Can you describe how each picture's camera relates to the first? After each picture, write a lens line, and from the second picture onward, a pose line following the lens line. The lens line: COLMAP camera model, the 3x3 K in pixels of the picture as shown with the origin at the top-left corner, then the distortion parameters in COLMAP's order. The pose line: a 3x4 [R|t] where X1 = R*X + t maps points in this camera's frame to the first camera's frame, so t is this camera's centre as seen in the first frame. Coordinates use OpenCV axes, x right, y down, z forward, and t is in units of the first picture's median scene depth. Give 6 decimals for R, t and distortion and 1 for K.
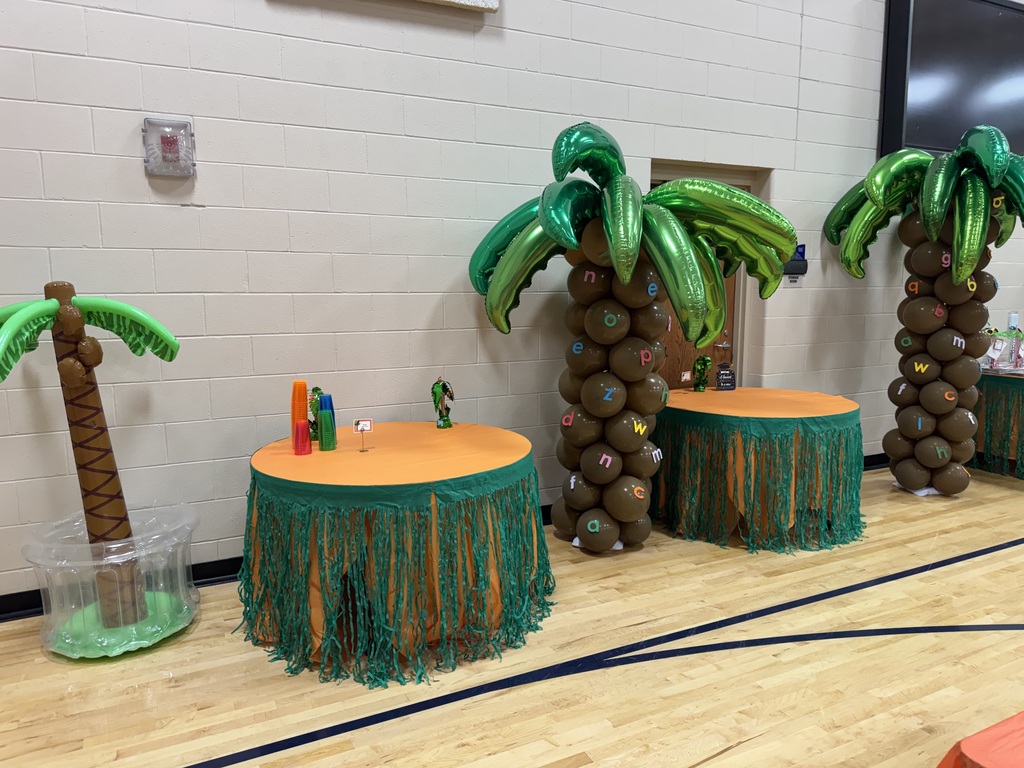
lens RADIAL K [[726.2, 0, 512.0], [0, 726.2, 384.0], [0, 0, 1]] dist [0.034254, 0.000267]
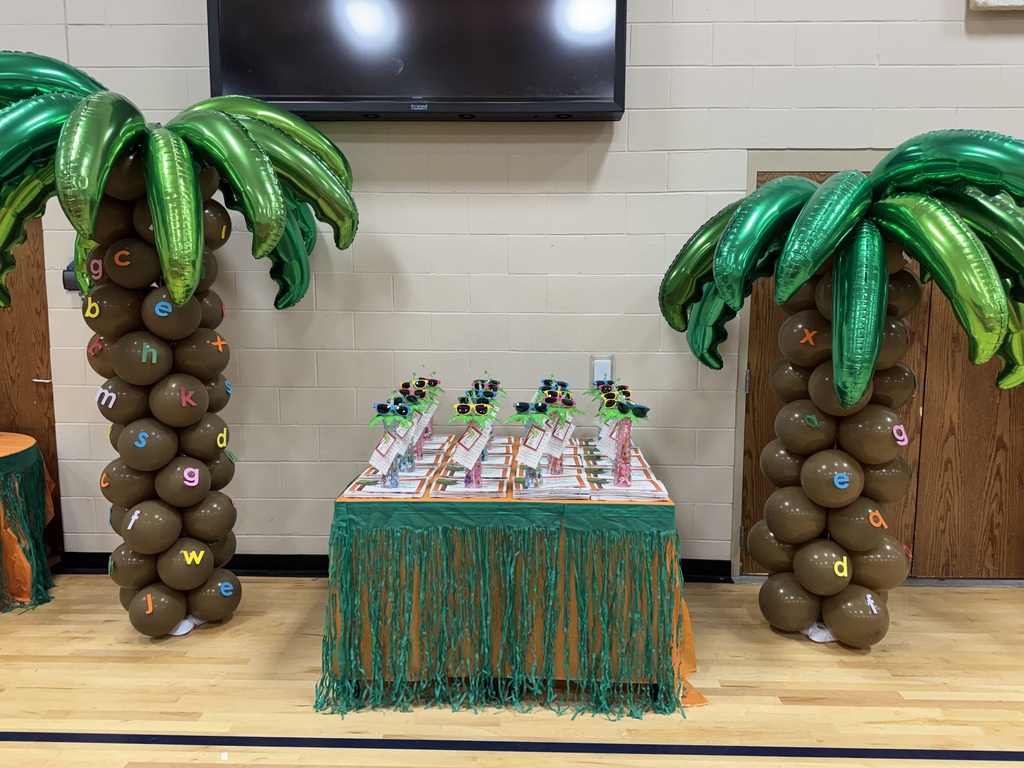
lens RADIAL K [[712.8, 0, 512.0], [0, 712.8, 384.0], [0, 0, 1]] dist [0.031191, -0.000037]
pose [[0.882128, 0.050961, -0.468244, 0.611828], [-0.062255, 0.998023, -0.008664, -0.043977], [0.466877, 0.036794, 0.883557, 0.316991]]
